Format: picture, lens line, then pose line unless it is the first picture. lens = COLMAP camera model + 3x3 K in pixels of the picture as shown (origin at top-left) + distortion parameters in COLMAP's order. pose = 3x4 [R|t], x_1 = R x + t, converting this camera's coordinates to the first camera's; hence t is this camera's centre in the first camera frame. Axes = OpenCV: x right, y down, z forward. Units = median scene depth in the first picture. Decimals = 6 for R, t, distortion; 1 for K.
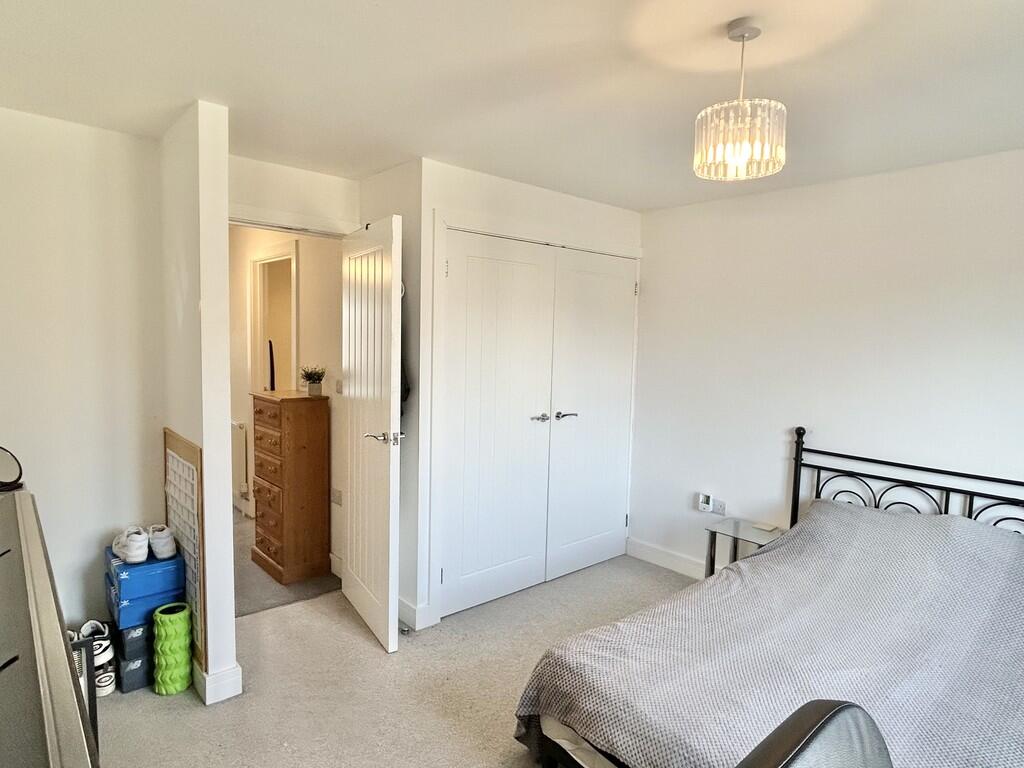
lens RADIAL K [[600.4, 0, 512.0], [0, 600.4, 384.0], [0, 0, 1]] dist [-0.003643, -0.000915]
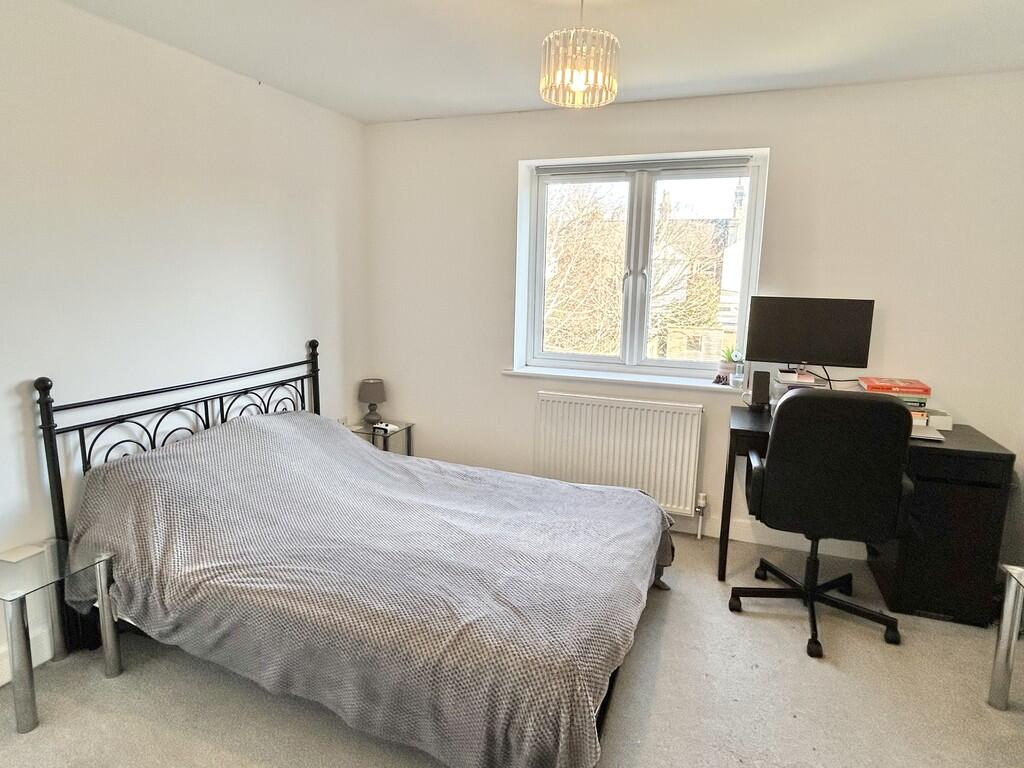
lens RADIAL K [[600.4, 0, 512.0], [0, 600.4, 384.0], [0, 0, 1]] dist [-0.003643, -0.000915]
pose [[-0.472444, -0.186268, 0.861453, -0.328274], [0.036441, 0.972448, 0.230253, -0.053949], [-0.880607, 0.140174, -0.452639, 0.871353]]
